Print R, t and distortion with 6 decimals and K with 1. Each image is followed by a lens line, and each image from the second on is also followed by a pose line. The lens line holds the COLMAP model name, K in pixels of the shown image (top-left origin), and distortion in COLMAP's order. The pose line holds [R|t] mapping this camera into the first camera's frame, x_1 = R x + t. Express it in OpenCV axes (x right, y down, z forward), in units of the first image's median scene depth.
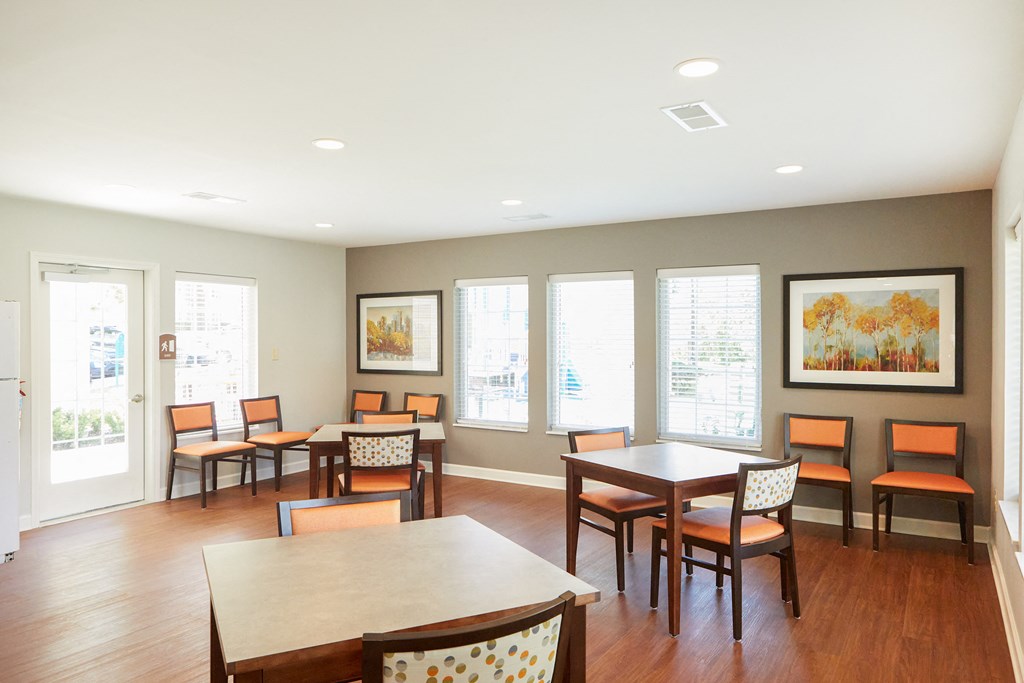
lens RADIAL K [[709.9, 0, 512.0], [0, 709.9, 341.5], [0, 0, 1]] dist [0.006733, -0.001707]
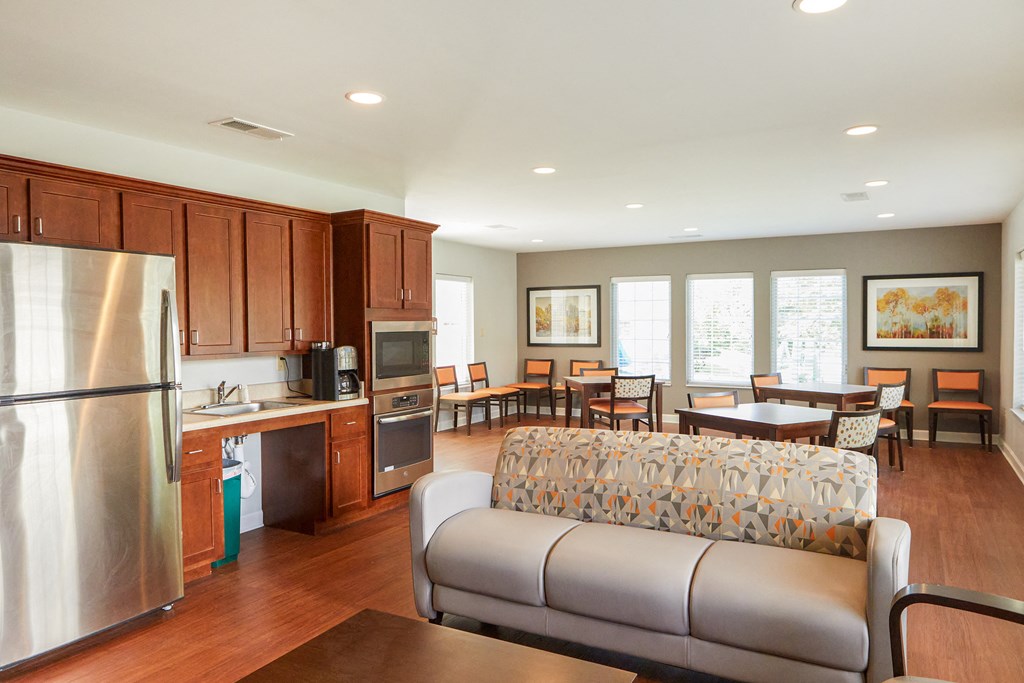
lens RADIAL K [[709.9, 0, 512.0], [0, 709.9, 341.5], [0, 0, 1]] dist [0.006733, -0.001707]
pose [[0.999529, -0.006142, 0.030063, -0.427073], [0.005508, 0.999762, 0.021121, 0.010252], [-0.030186, -0.020946, 0.999325, -0.511695]]
